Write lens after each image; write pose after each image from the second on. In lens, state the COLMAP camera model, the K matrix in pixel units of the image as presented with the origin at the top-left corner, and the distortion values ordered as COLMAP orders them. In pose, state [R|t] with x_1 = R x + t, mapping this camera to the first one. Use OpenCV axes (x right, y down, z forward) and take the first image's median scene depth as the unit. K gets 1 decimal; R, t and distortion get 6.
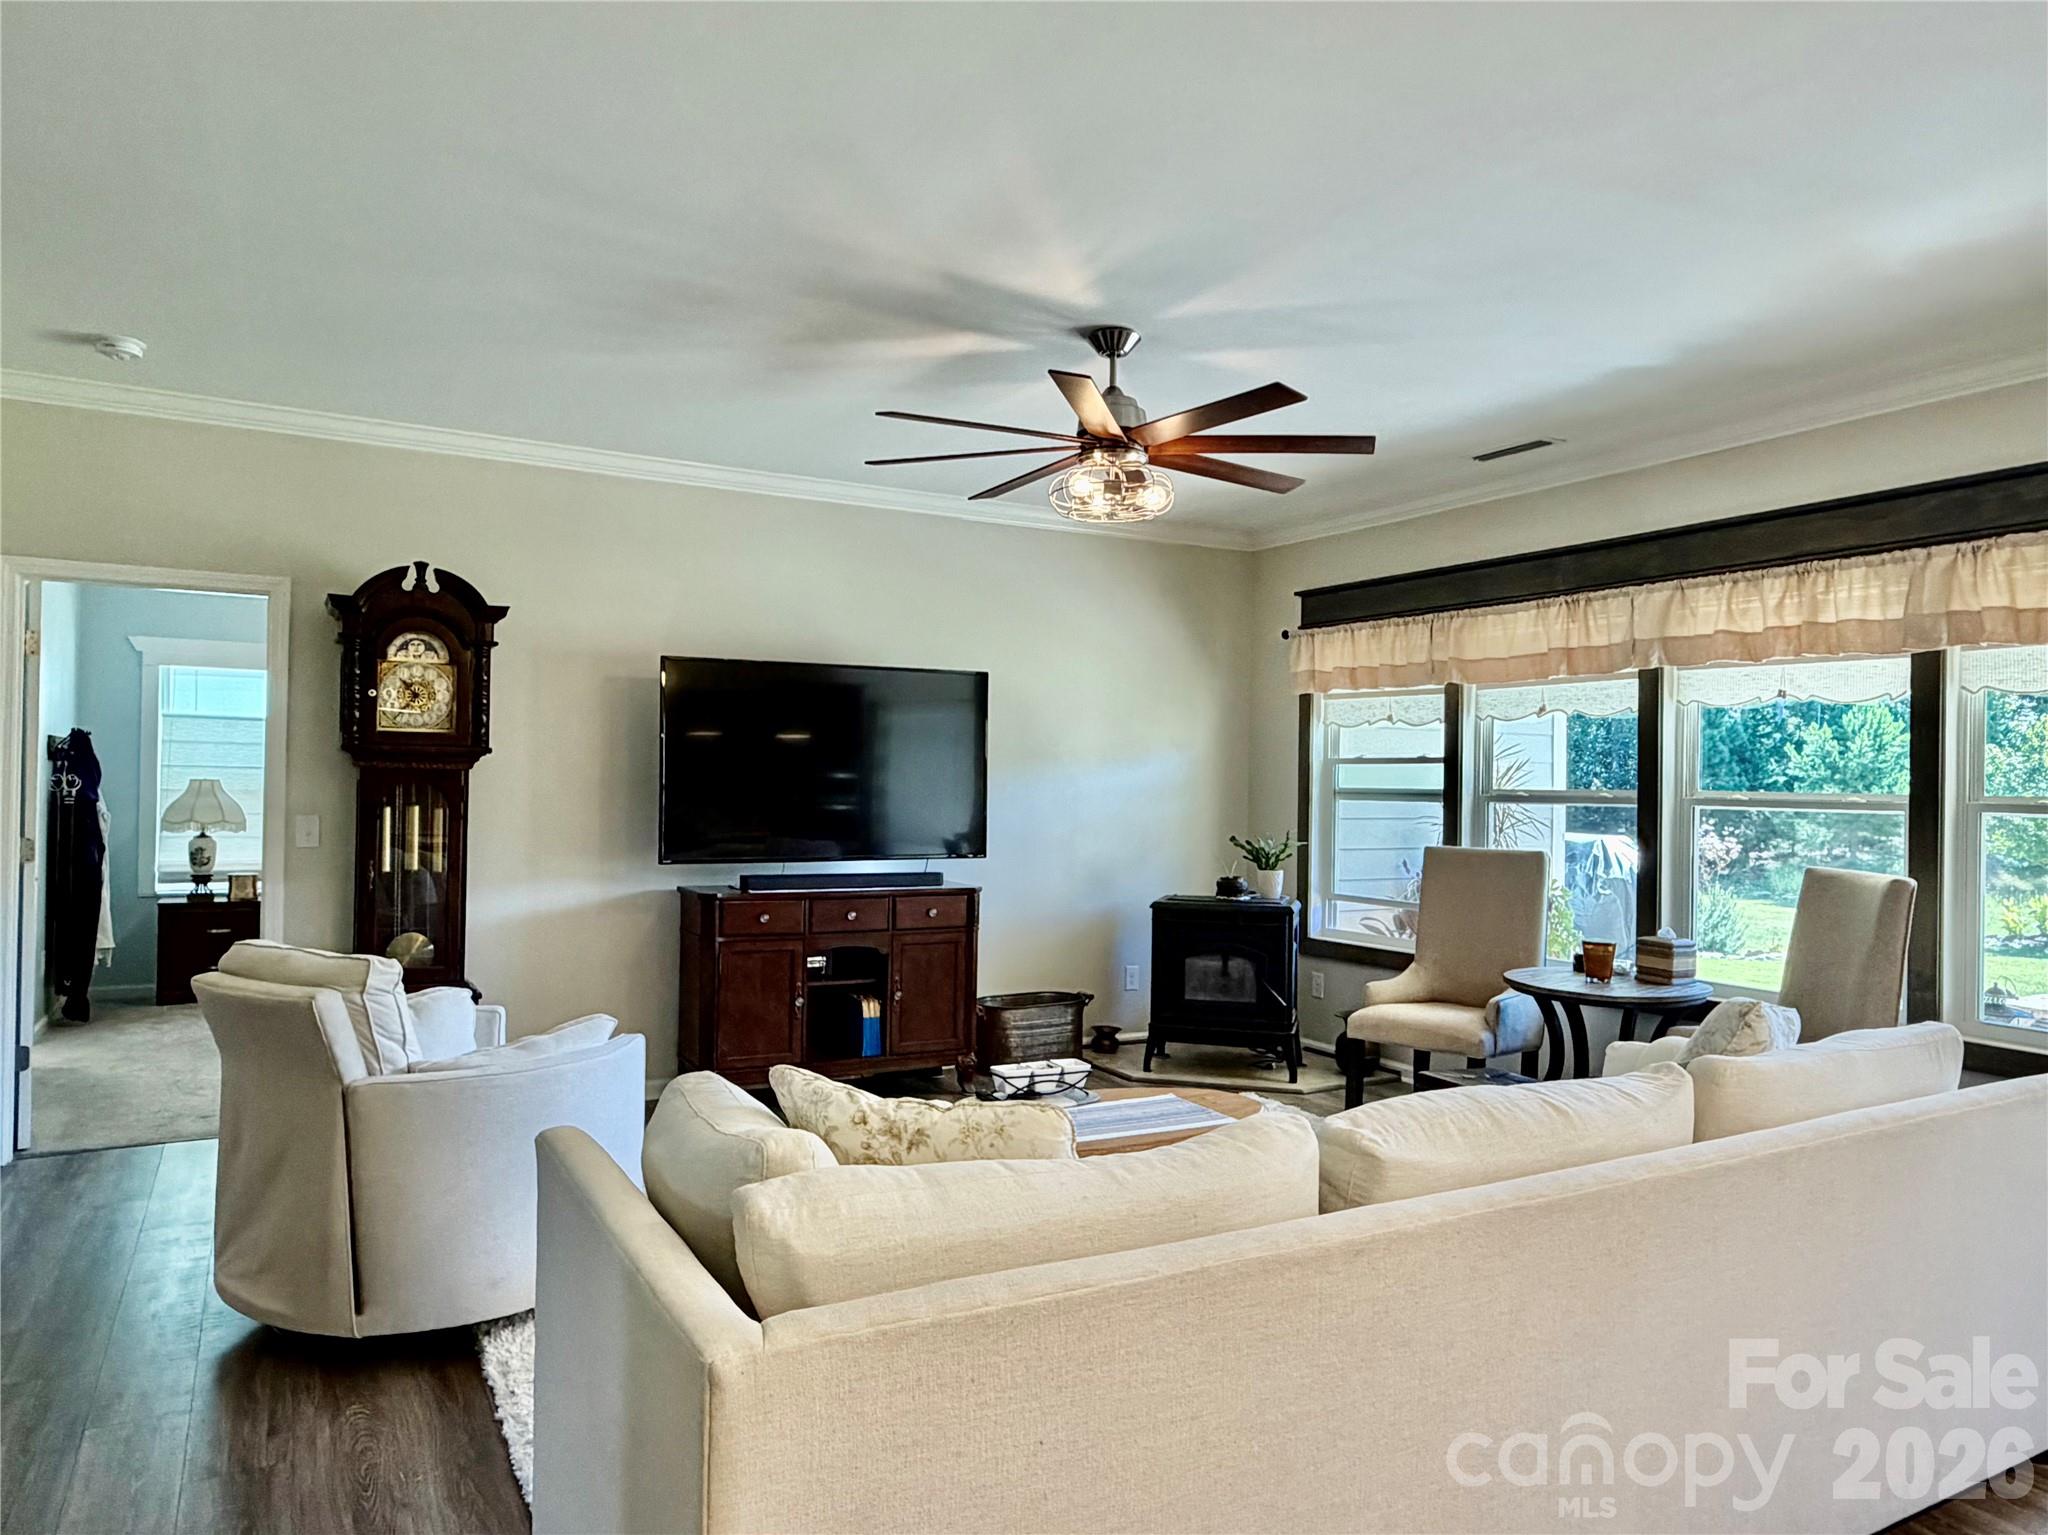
lens RADIAL K [[1320.3, 0, 1024.0], [0, 1320.3, 767.5], [0, 0, 1]] dist [-0.001569, -0.001093]
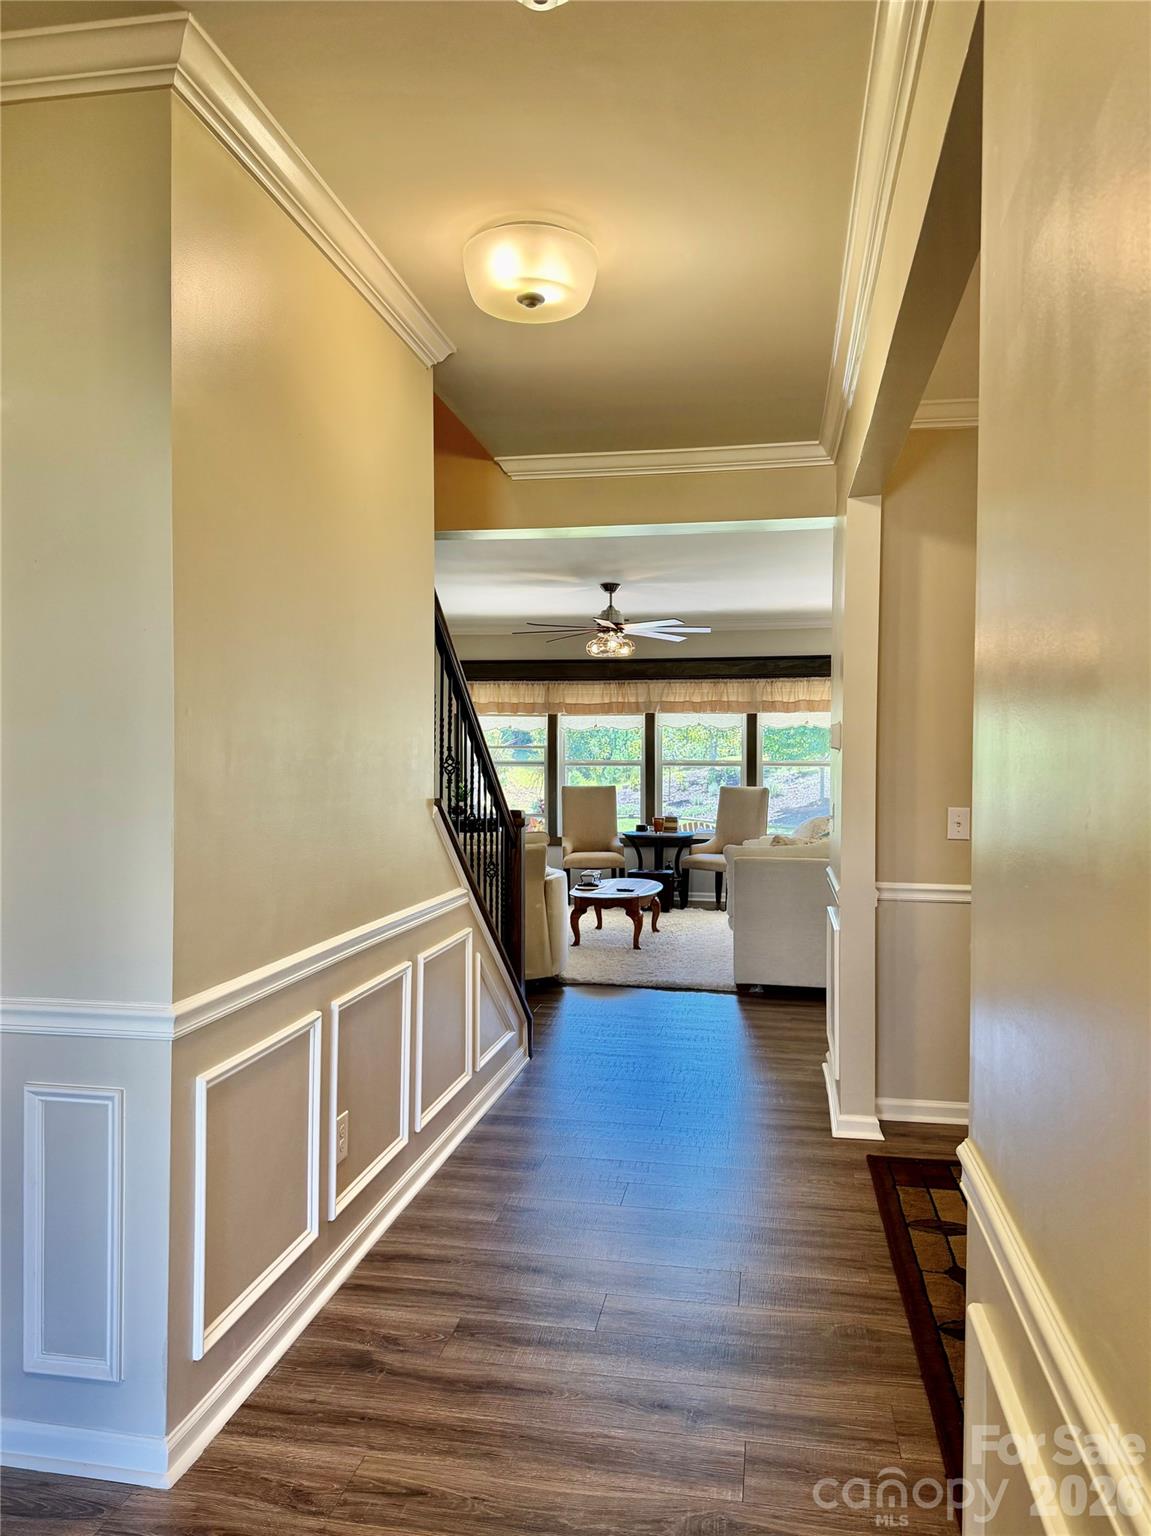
lens RADIAL K [[1099.1, 0, 575.5], [0, 1099.1, 768.0], [0, 0, 1]] dist [0.058569, -0.007605]
pose [[0.641374, -0.017194, 0.767035, -1.303634], [-0.001324, 0.999723, 0.023517, -0.017577], [-0.767227, -0.016098, 0.641174, -0.264876]]
